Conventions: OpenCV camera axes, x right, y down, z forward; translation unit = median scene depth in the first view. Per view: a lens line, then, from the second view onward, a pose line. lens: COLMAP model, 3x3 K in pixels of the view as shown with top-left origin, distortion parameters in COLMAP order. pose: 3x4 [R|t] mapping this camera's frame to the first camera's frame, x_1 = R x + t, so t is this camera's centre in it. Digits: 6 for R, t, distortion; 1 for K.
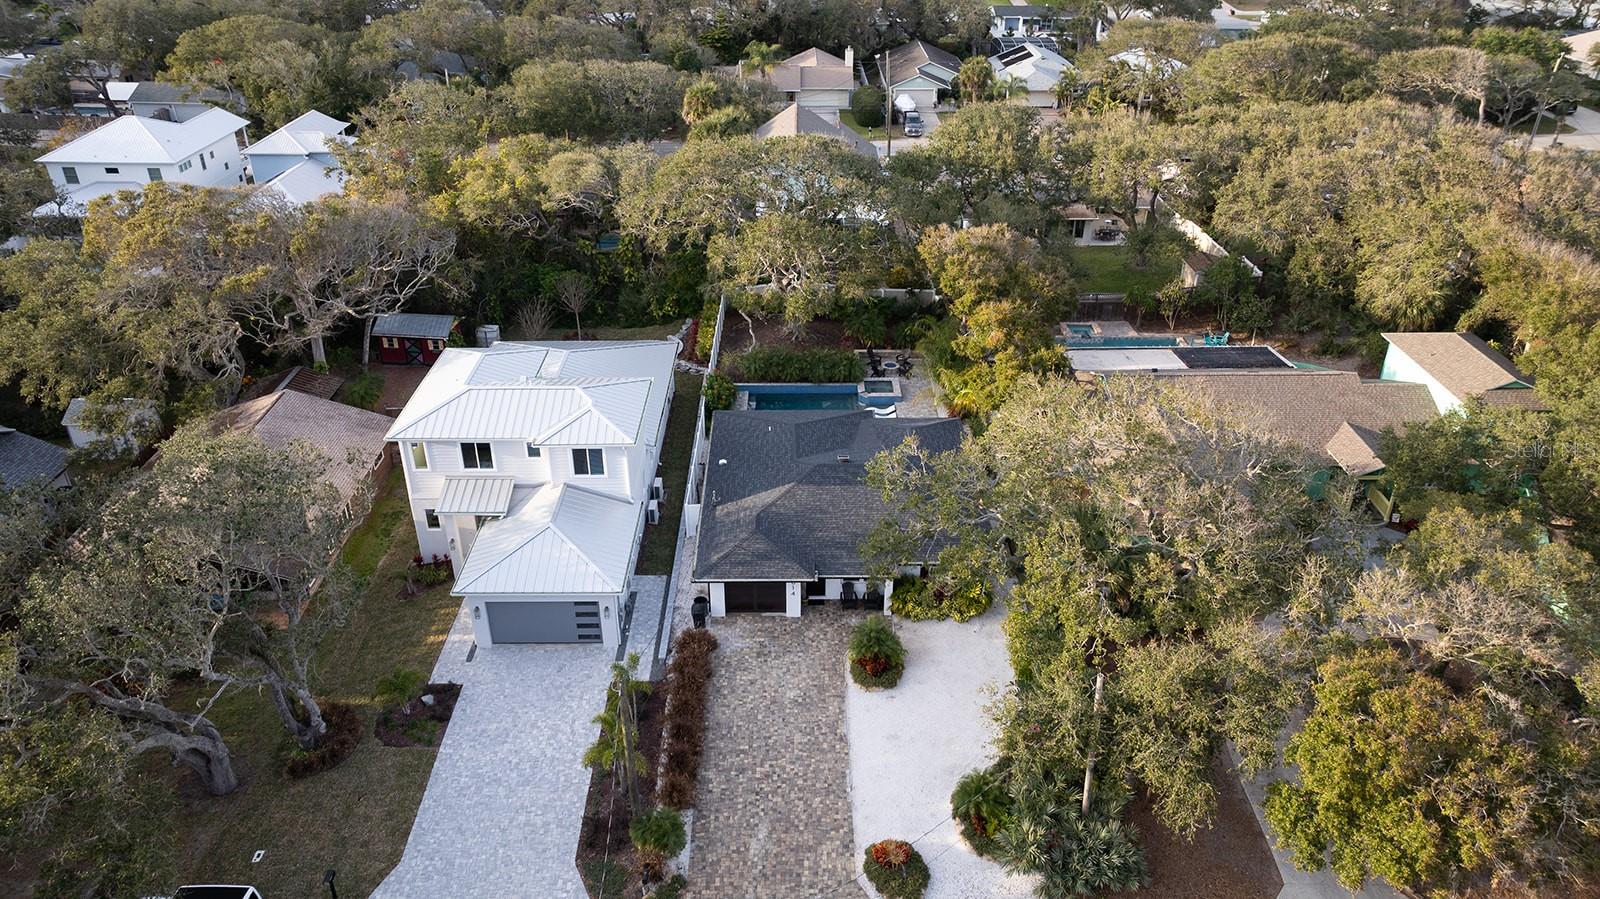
lens RADIAL K [[1133.7, 0, 800.0], [0, 1133.7, 449.5], [0, 0, 1]] dist [0.000395, 0.002753]
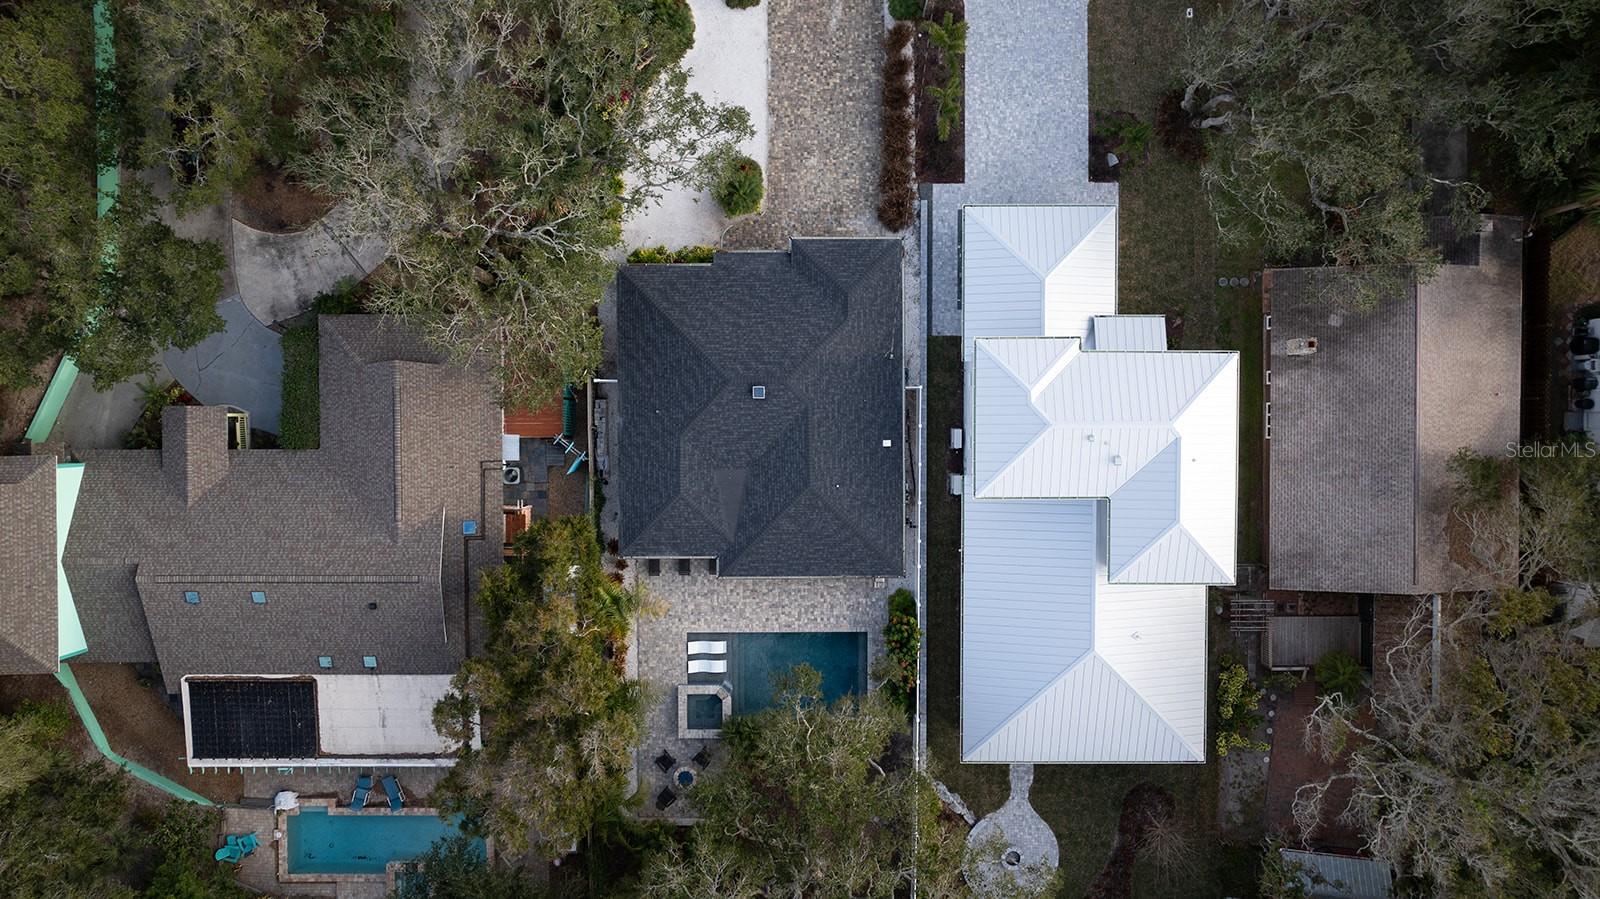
lens RADIAL K [[1133.7, 0, 800.0], [0, 1133.7, 449.5], [0, 0, 1]] dist [0.000395, 0.002753]
pose [[-0.999981, -0.005410, 0.002976, 0.000342], [0.005296, -0.503569, 0.863939, -0.688453], [-0.003175, 0.863938, 0.503588, 0.461019]]
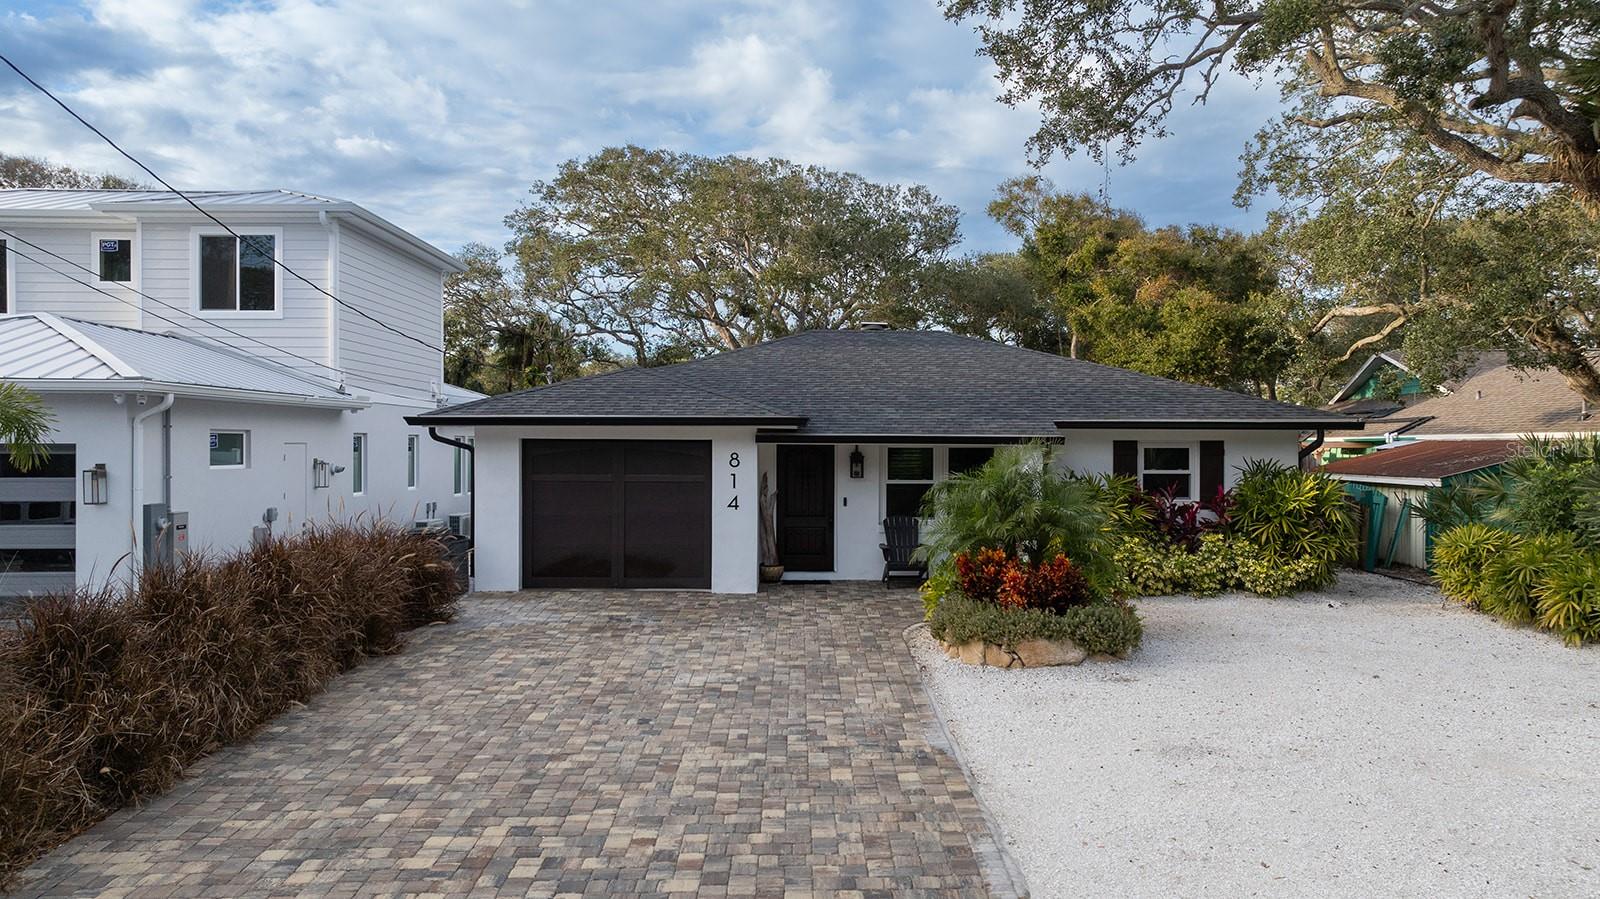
lens RADIAL K [[1133.7, 0, 800.0], [0, 1133.7, 449.5], [0, 0, 1]] dist [0.000395, 0.002753]
pose [[0.999977, 0.004428, -0.005168, 0.010658], [-0.006365, 0.877402, -0.479714, 0.201909], [0.002411, 0.479736, 0.877410, 0.538170]]
